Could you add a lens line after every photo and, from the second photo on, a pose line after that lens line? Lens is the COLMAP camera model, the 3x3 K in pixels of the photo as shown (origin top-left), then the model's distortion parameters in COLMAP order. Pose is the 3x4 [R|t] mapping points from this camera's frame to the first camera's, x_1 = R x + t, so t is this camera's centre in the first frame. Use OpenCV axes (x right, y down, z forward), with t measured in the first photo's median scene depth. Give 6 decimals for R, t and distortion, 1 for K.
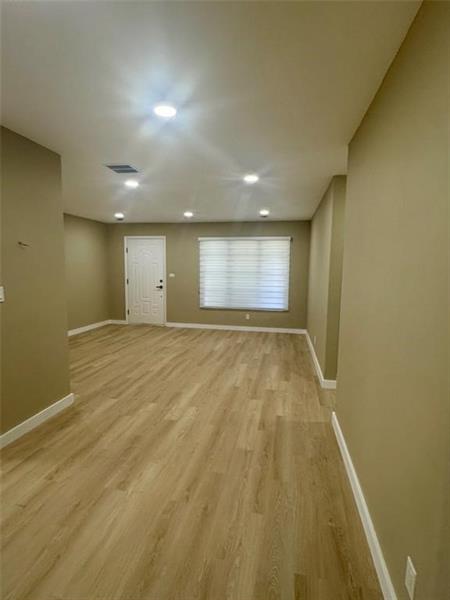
lens RADIAL K [[311.7, 0, 225.0], [0, 311.7, 300.0], [0, 0, 1]] dist [0.004482, 0.000897]
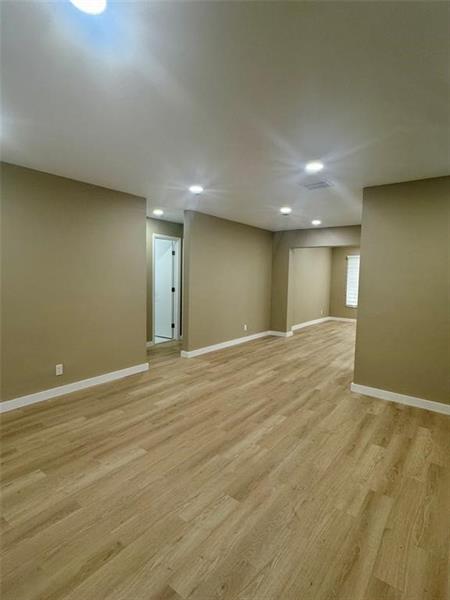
lens RADIAL K [[311.7, 0, 225.0], [0, 311.7, 300.0], [0, 0, 1]] dist [0.004482, 0.000897]
pose [[-0.899647, -0.065555, 0.431669, -0.449765], [0.015192, 0.983366, 0.180999, -0.194502], [-0.436354, 0.169393, -0.883686, 1.820302]]
